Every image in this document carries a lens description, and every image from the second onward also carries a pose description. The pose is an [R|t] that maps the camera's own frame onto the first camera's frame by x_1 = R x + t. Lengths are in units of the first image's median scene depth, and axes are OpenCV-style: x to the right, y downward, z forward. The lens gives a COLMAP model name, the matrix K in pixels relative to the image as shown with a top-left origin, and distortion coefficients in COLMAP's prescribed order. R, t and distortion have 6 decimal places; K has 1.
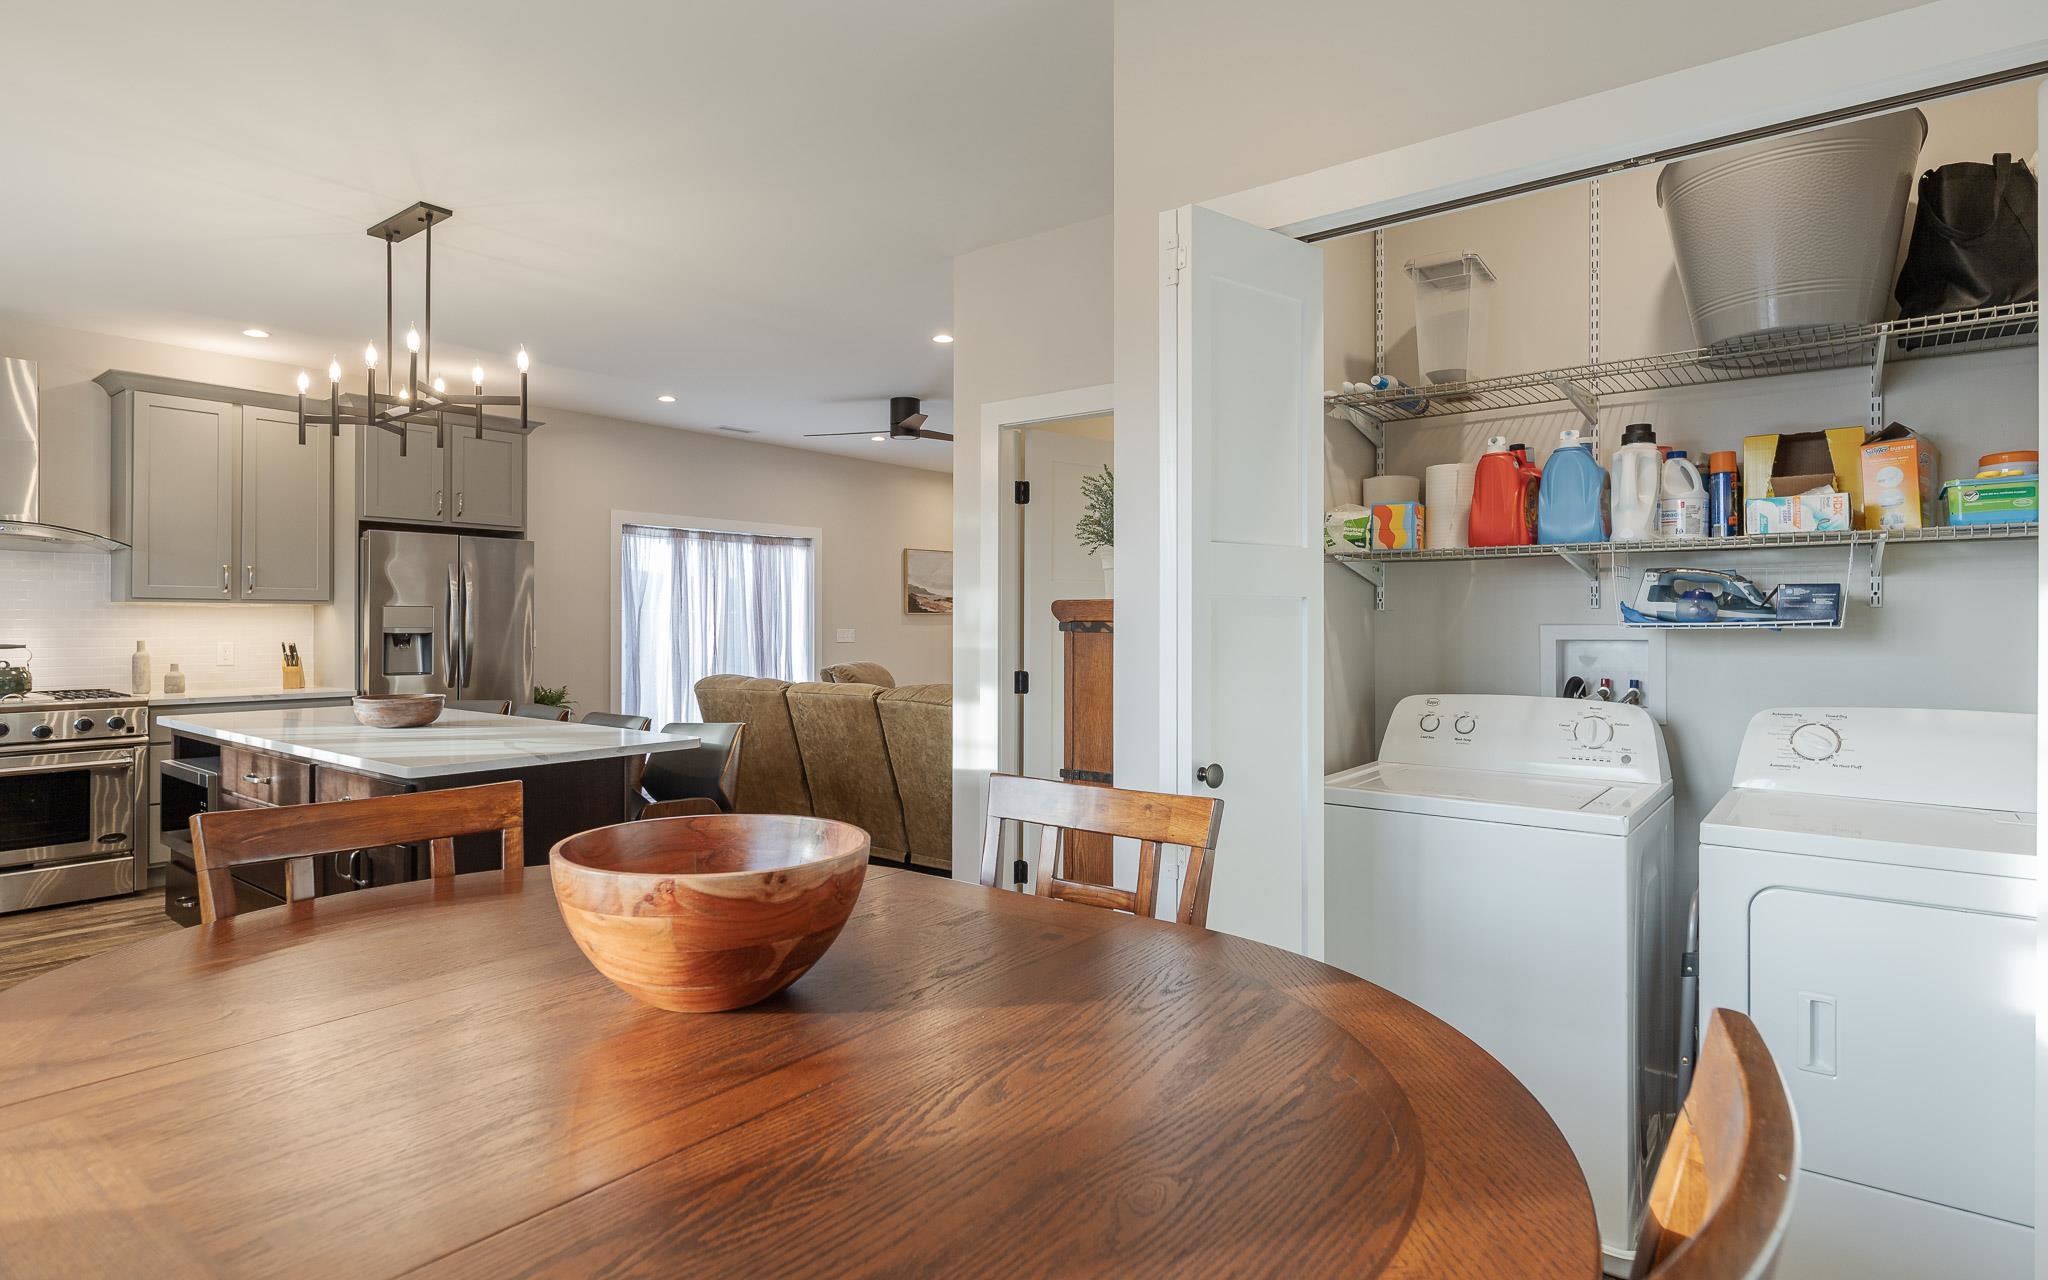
lens RADIAL K [[1056.2, 0, 1020.6], [0, 1056.2, 629.6], [0, 0, 1]] dist [-0.001206, -0.000010]
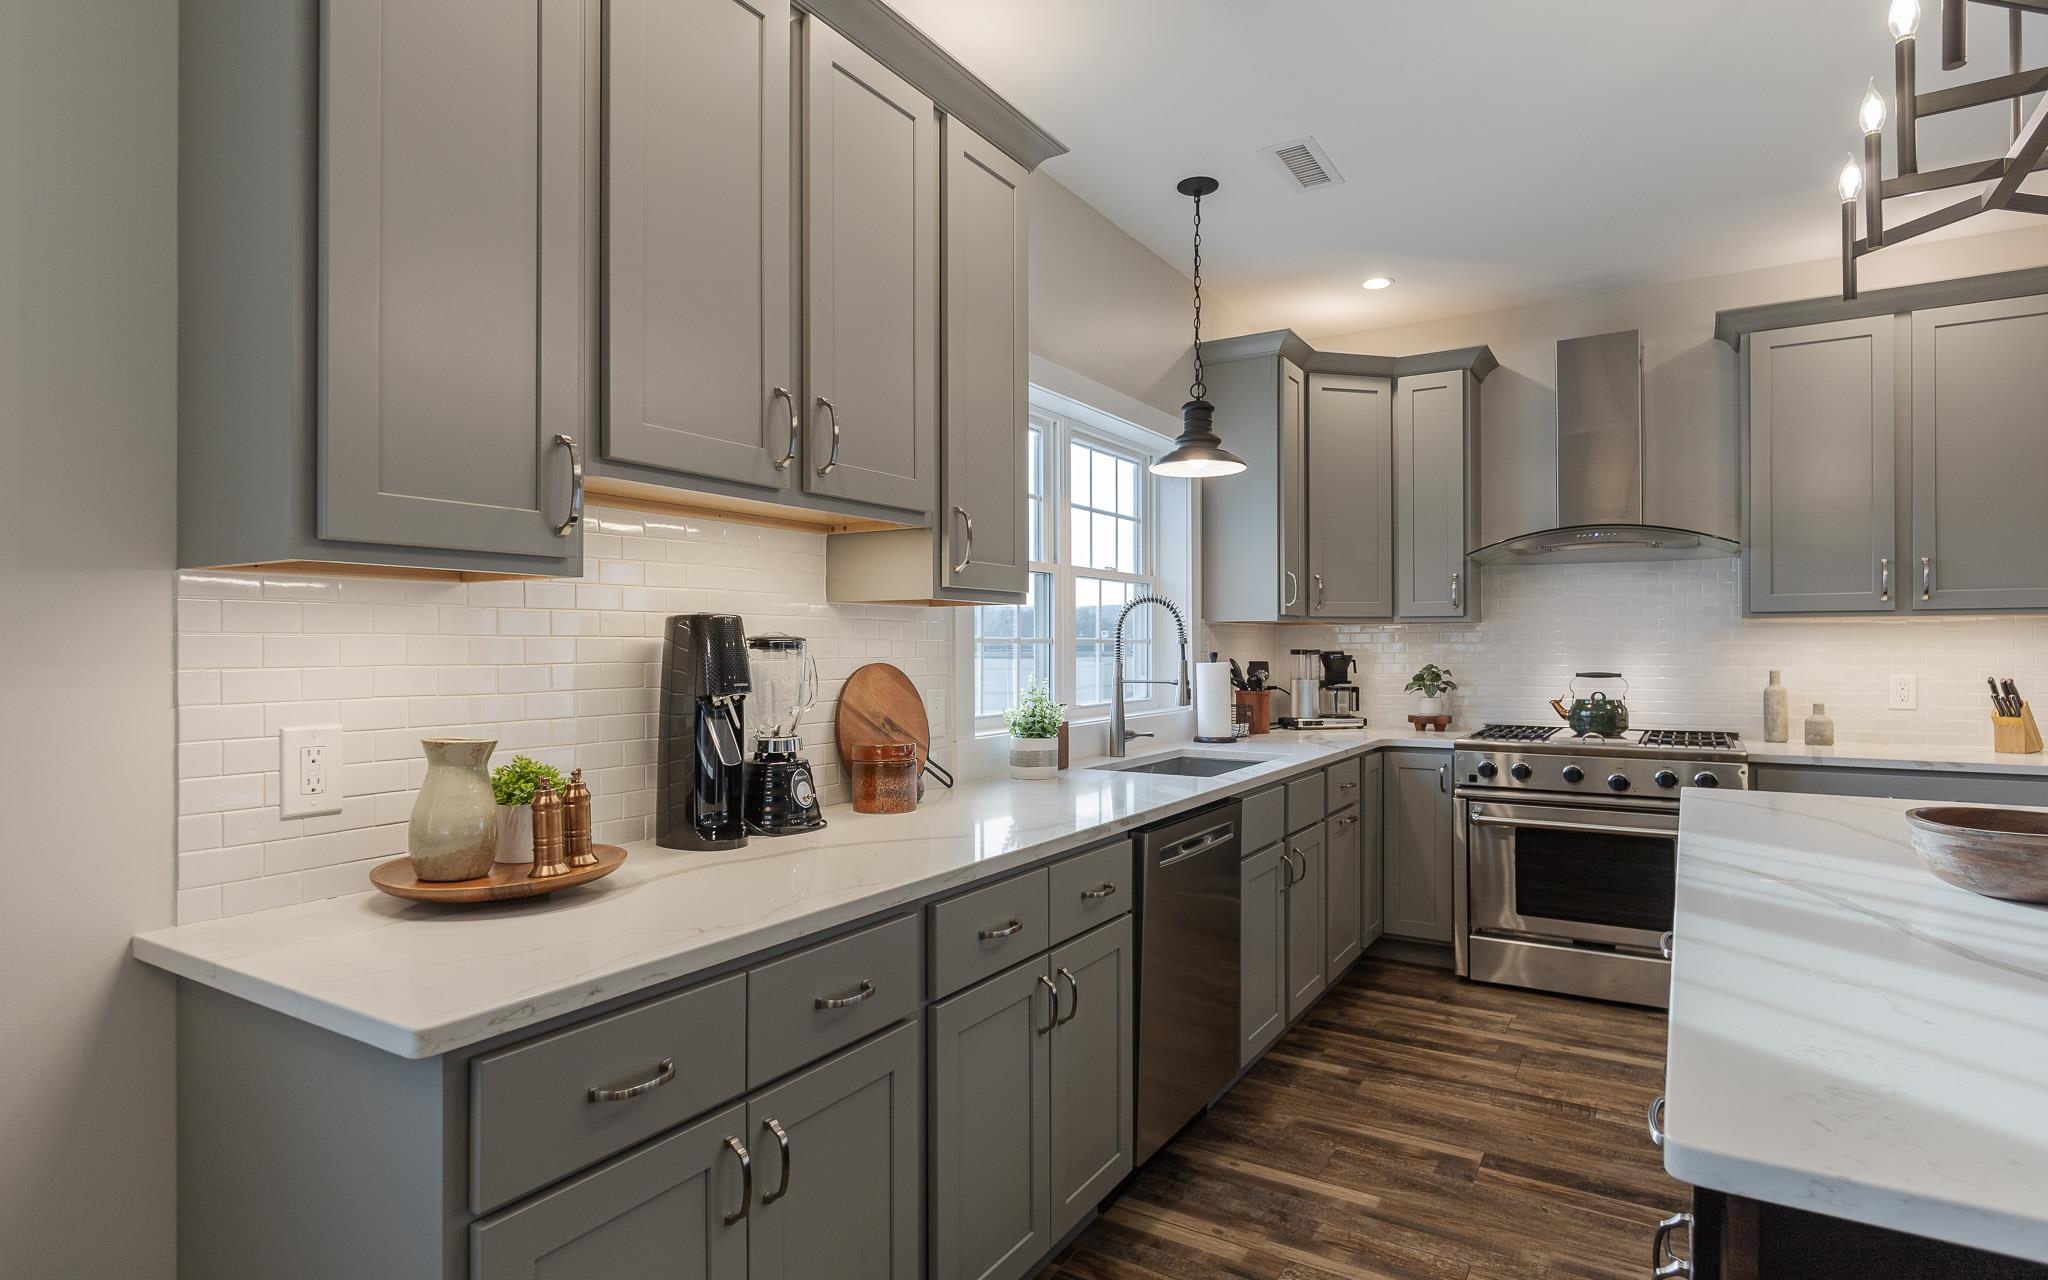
lens RADIAL K [[1056.2, 0, 1021.8], [0, 1056.2, 638.9], [0, 0, 1]] dist [-0.001206, -0.000010]
pose [[0.105689, -0.008889, -0.994360, -0.154800], [-0.003272, 0.999952, -0.009287, -0.003071], [0.994394, 0.004235, 0.105654, 0.402163]]
